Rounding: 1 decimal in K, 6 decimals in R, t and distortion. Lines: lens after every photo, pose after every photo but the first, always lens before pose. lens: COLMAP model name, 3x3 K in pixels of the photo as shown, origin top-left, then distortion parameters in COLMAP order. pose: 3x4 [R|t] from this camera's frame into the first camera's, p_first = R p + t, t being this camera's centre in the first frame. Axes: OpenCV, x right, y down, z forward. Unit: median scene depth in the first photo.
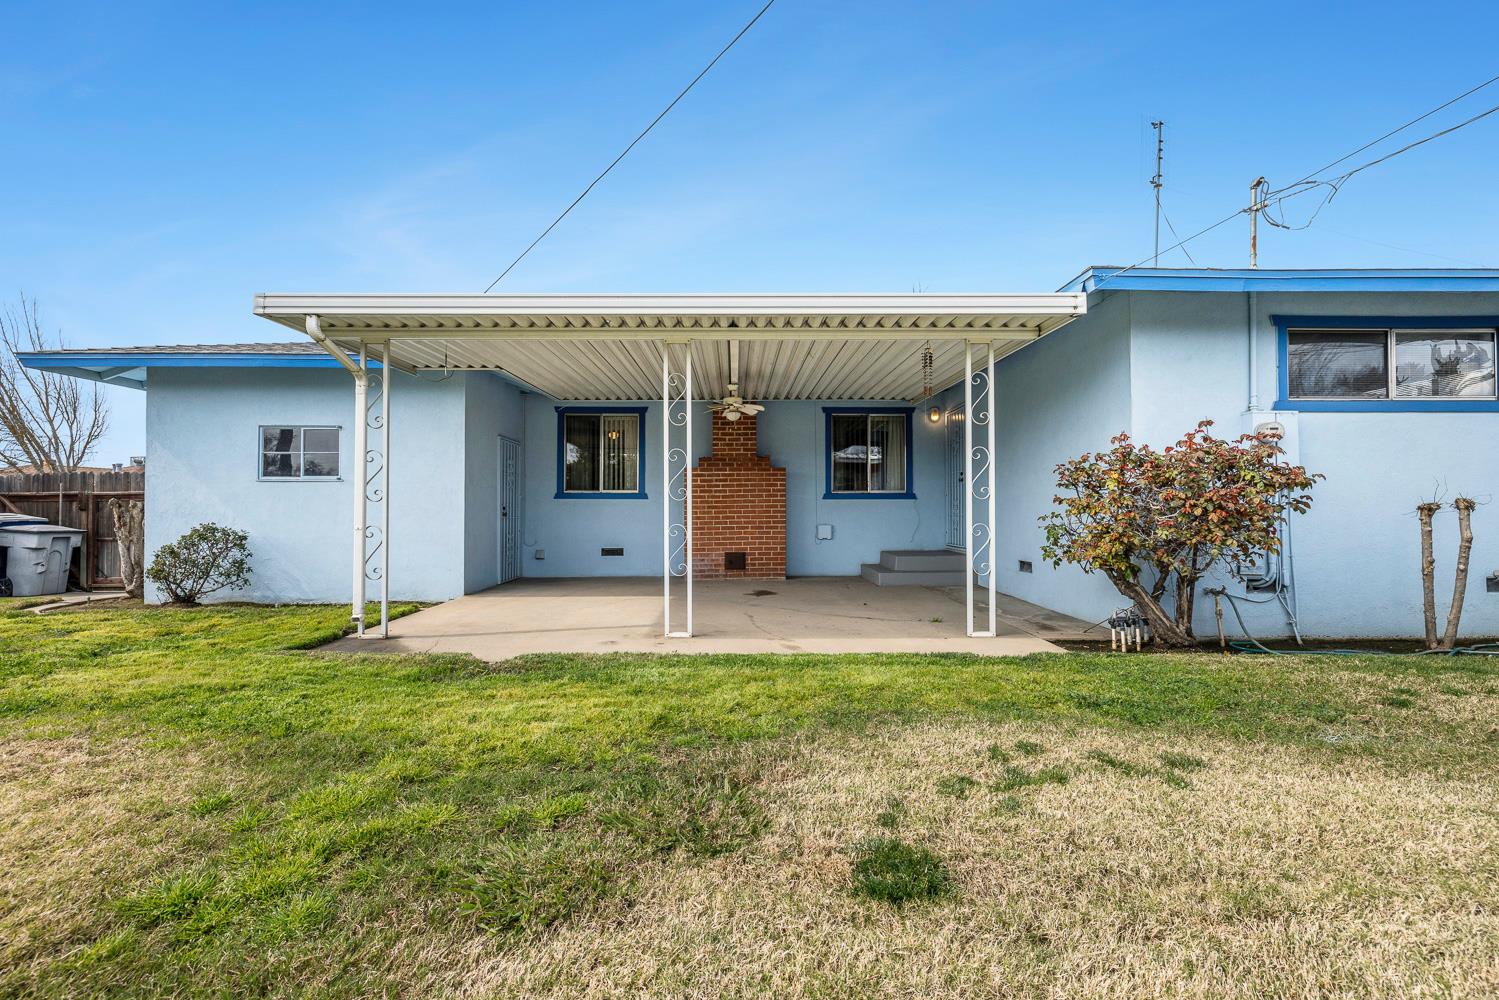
lens RADIAL K [[644.9, 0, 751.9], [0, 644.9, 506.1], [0, 0, 1]] dist [0.006510, -0.000290]
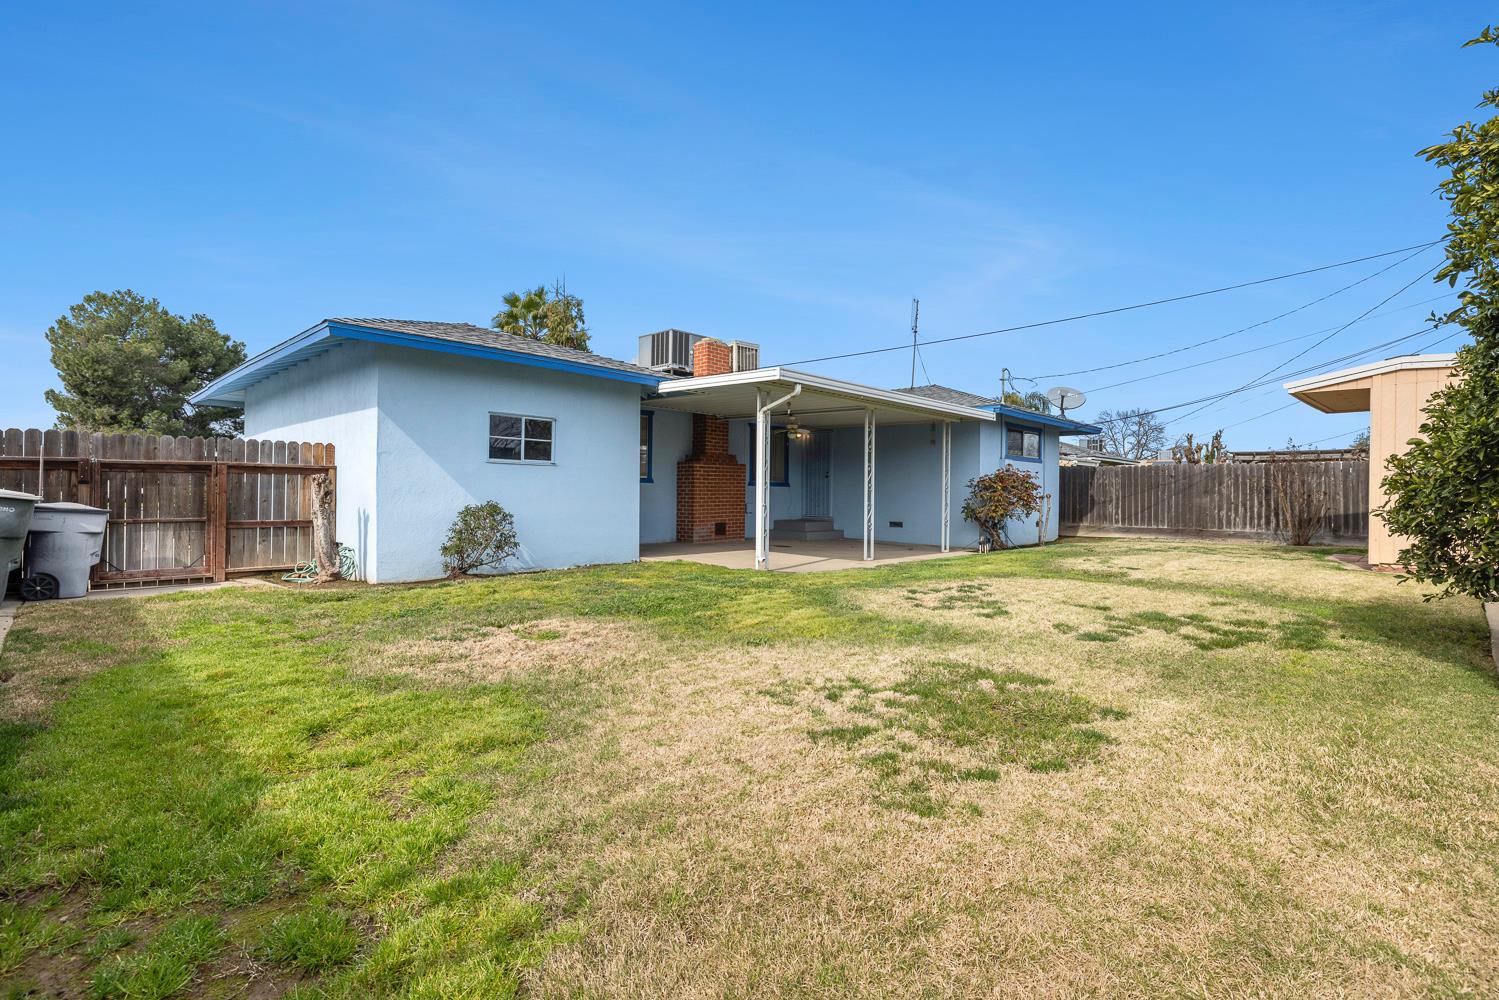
lens RADIAL K [[713.1, 0, 746.1], [0, 713.1, 497.3], [0, 0, 1]] dist [-0.003529, 0.000243]
pose [[0.703842, 0.006641, 0.710326, -1.351525], [-0.016808, 0.999832, 0.007307, 0.005118], [-0.710158, -0.017082, 0.703835, -0.174391]]
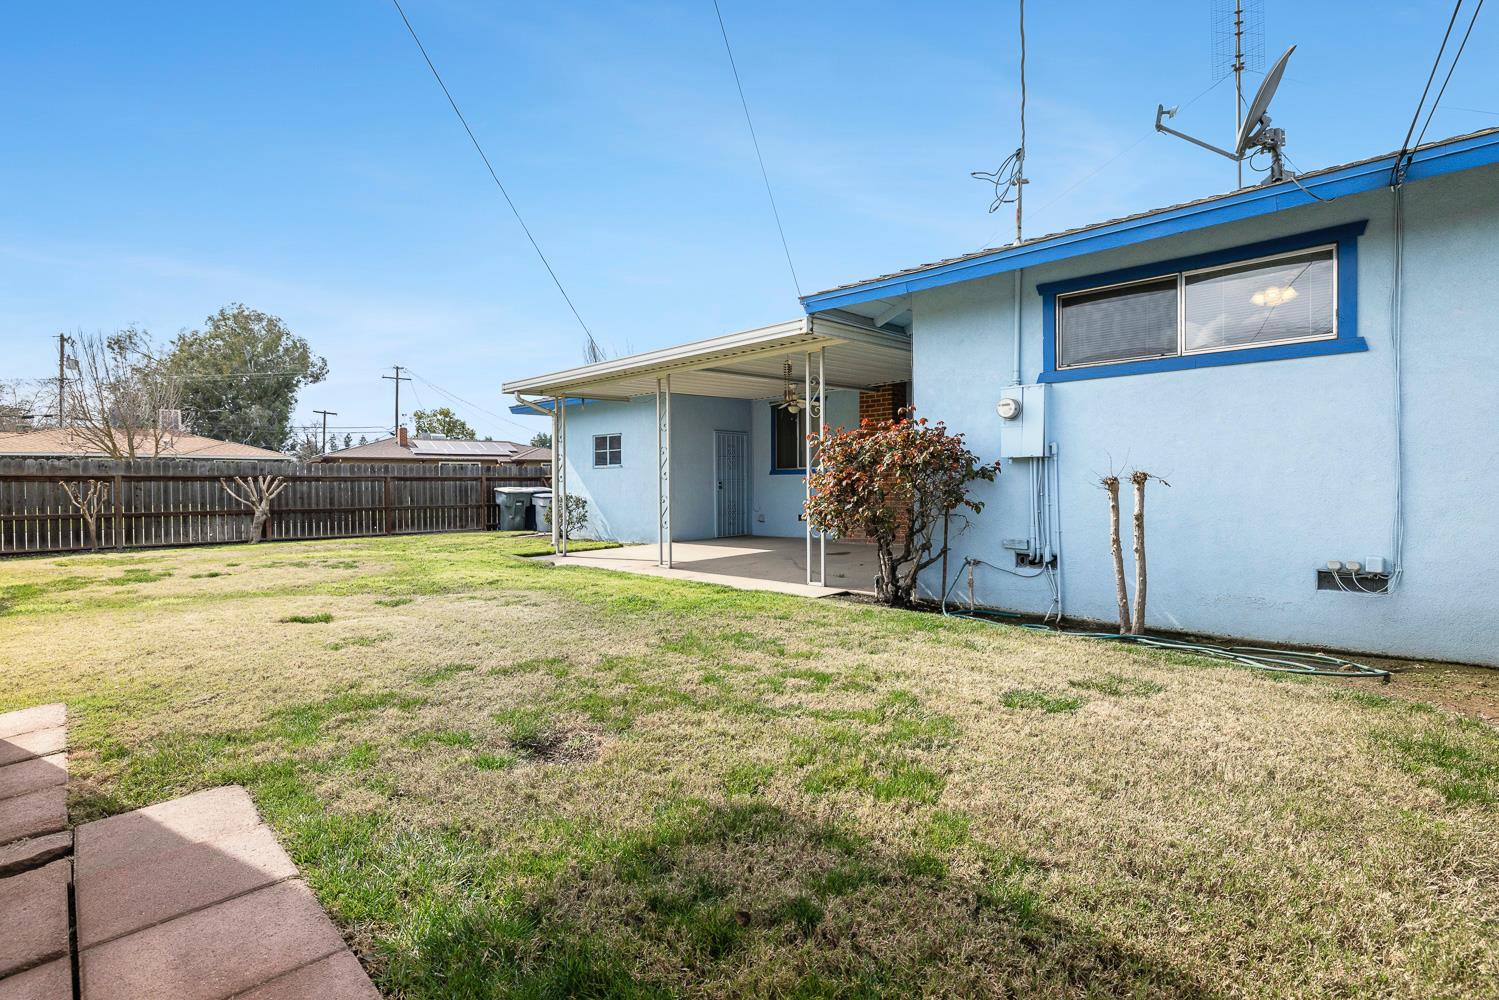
lens RADIAL K [[713.1, 0, 708.4], [0, 713.1, 483.3], [0, 0, 1]] dist [-0.003529, 0.000243]
pose [[0.687901, -0.005629, -0.725783, 0.827585], [0.013910, 0.999889, 0.005430, -0.005069], [0.725671, -0.013831, 0.687903, -0.069612]]
